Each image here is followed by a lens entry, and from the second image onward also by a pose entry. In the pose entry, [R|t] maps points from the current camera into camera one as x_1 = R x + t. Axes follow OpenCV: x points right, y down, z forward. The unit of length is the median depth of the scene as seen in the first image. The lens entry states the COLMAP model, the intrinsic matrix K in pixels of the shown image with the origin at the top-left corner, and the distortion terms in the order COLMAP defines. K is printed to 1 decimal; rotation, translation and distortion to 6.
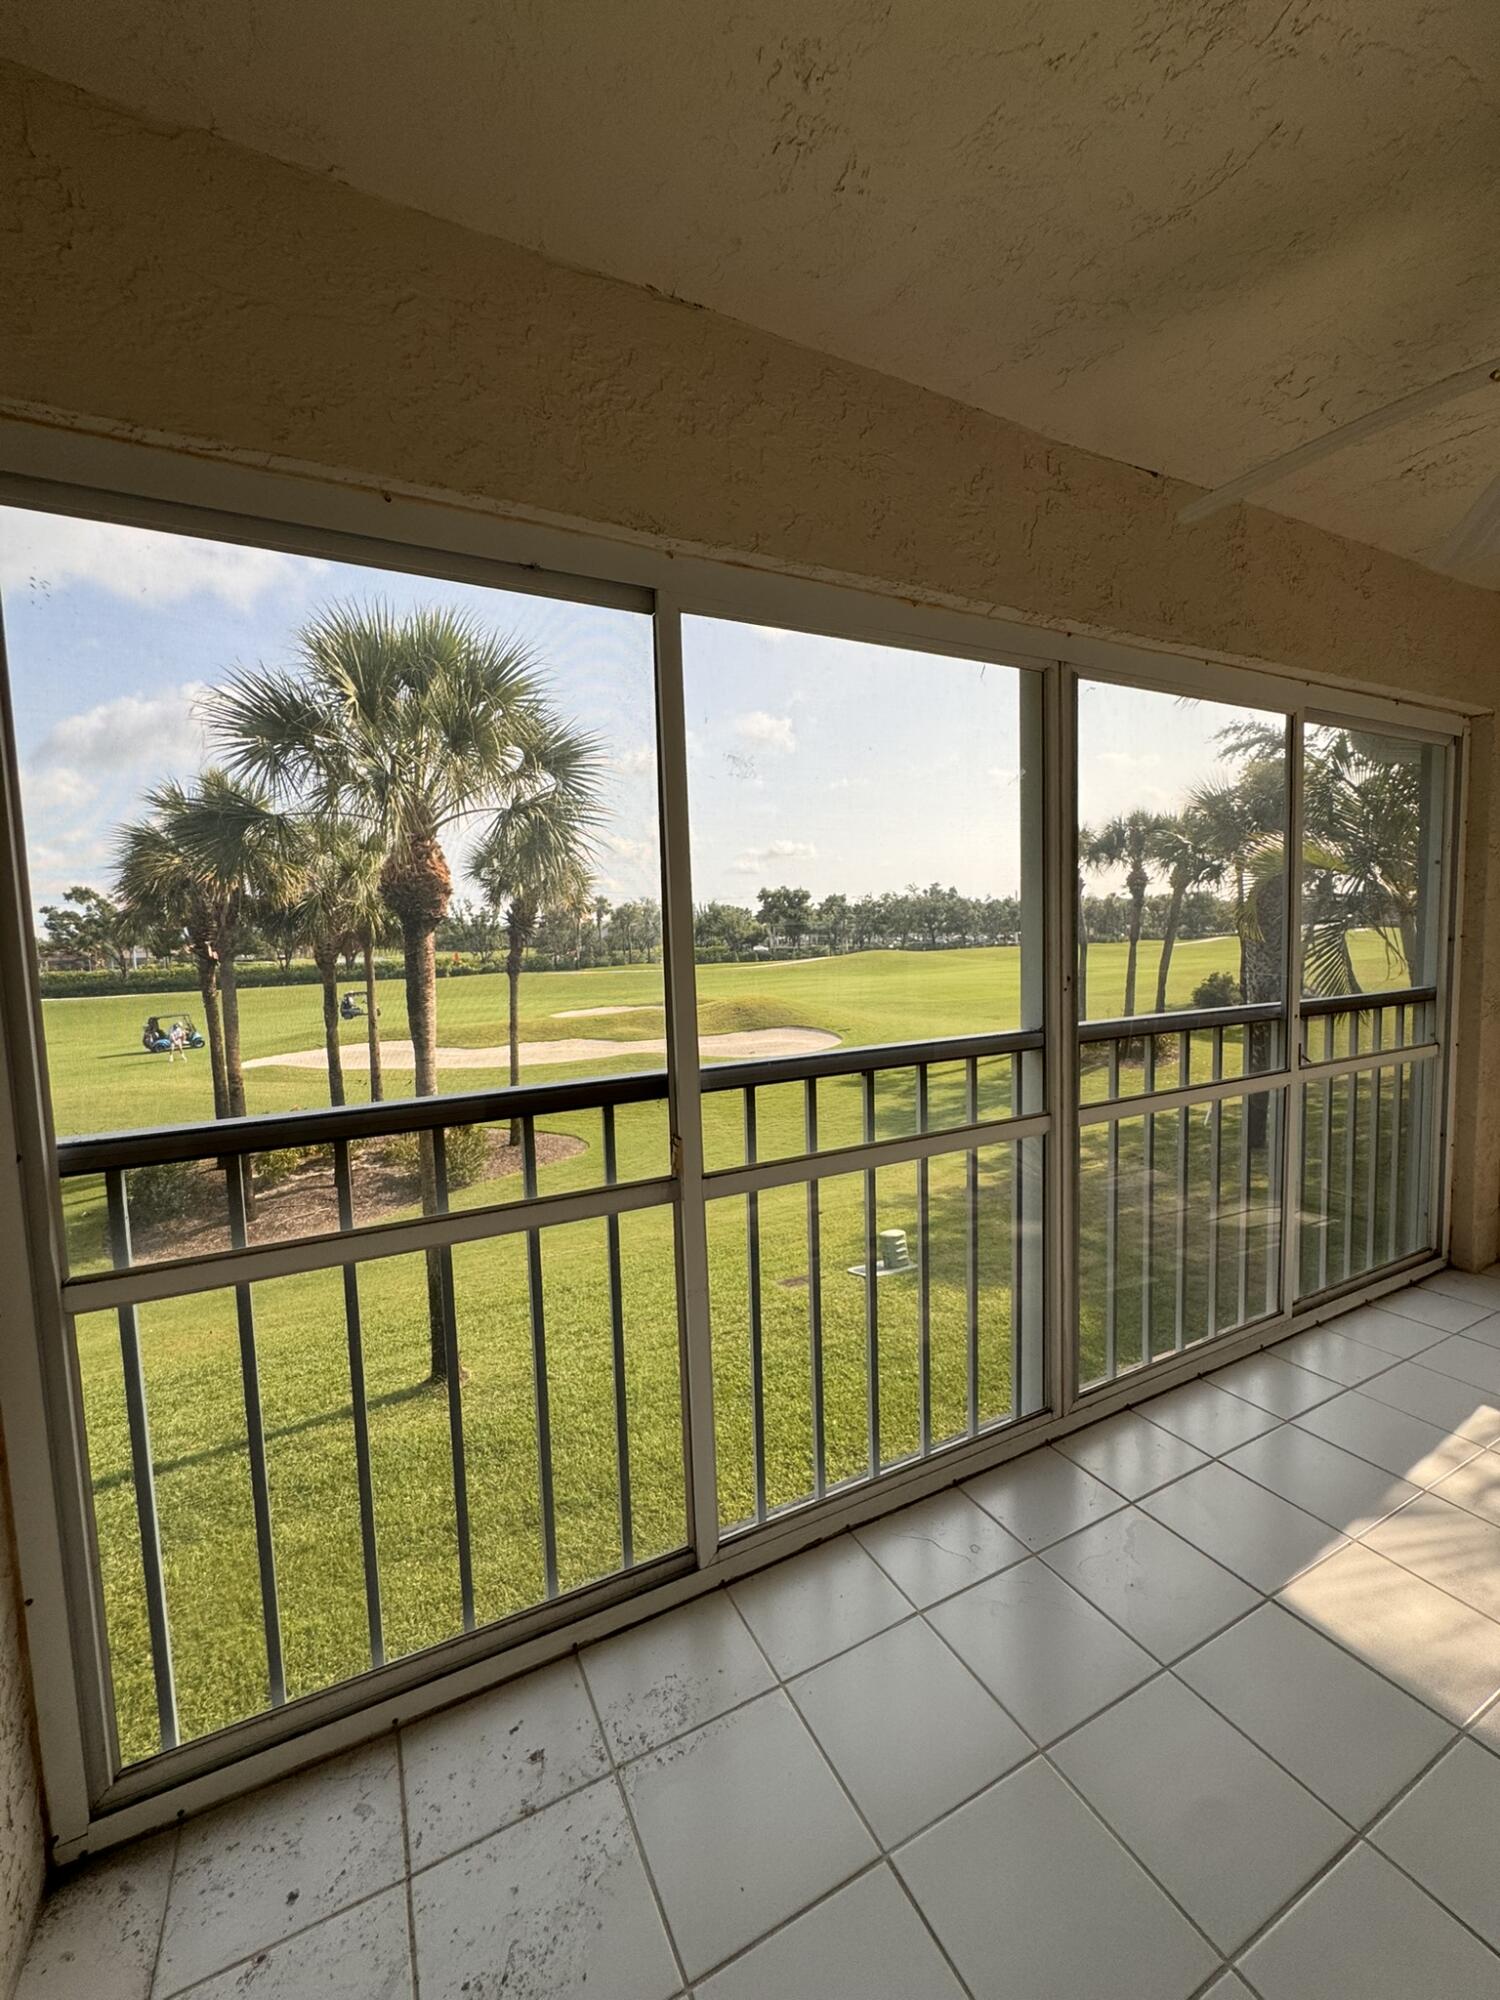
lens RADIAL K [[807.8, 0, 750.0], [0, 807.8, 1000.0], [0, 0, 1]] dist [0.001151, -0.000236]
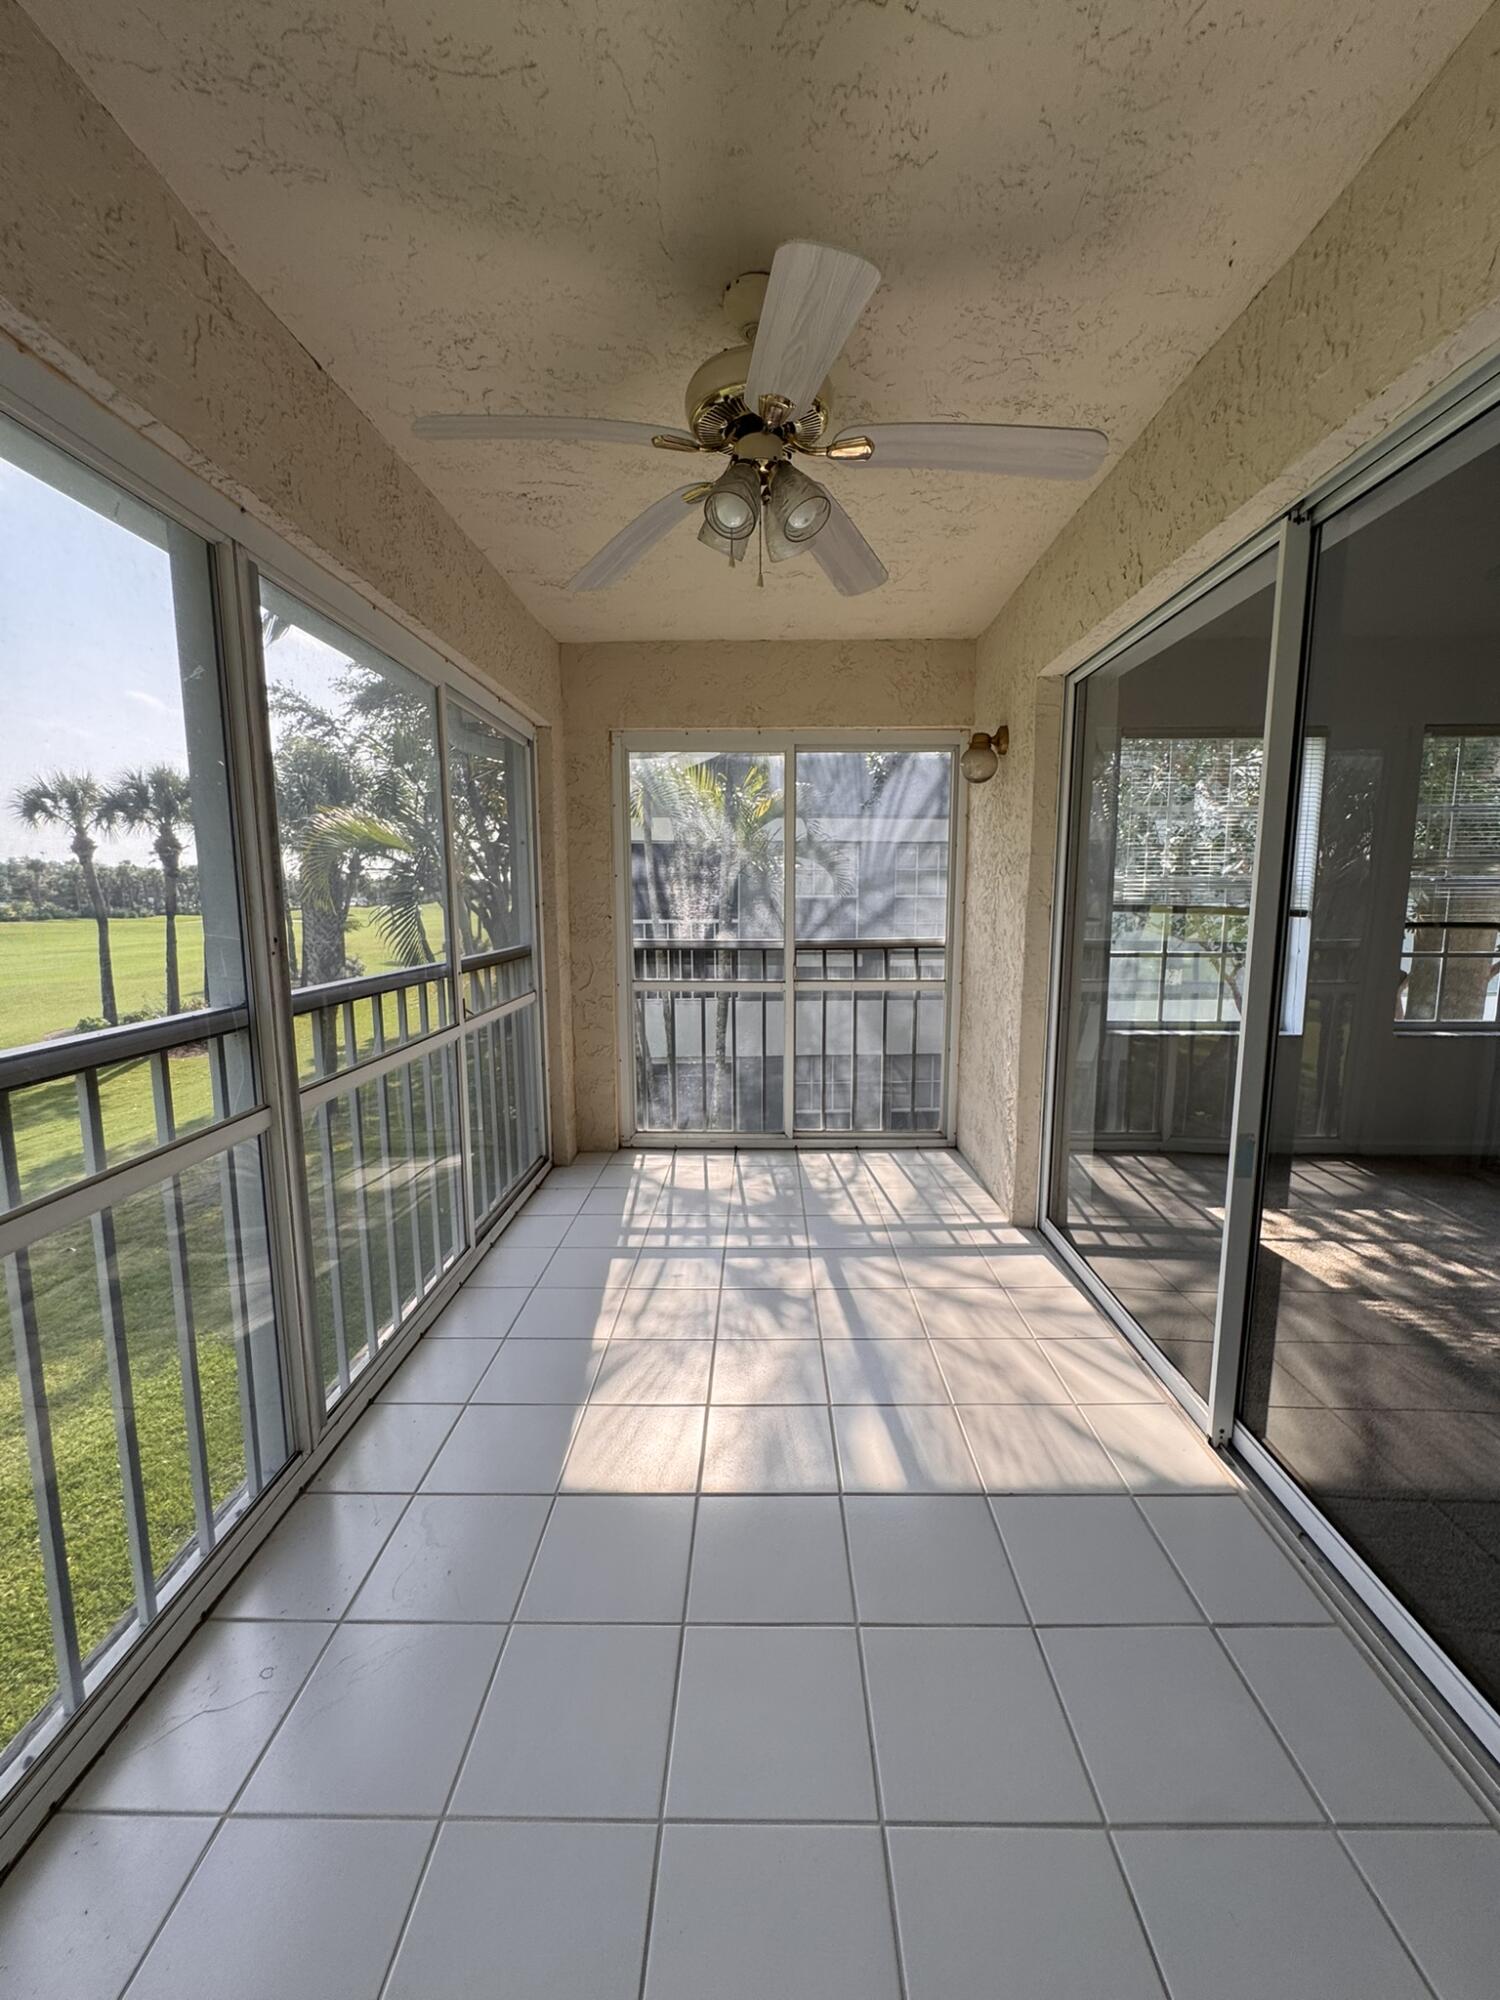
lens RADIAL K [[807.8, 0, 750.0], [0, 807.8, 1000.0], [0, 0, 1]] dist [0.001151, -0.000236]
pose [[0.472137, -0.086425, 0.877279, -0.097182], [0.061731, 0.995981, 0.064896, 0.010080], [-0.879361, 0.023516, 0.475574, 0.157863]]
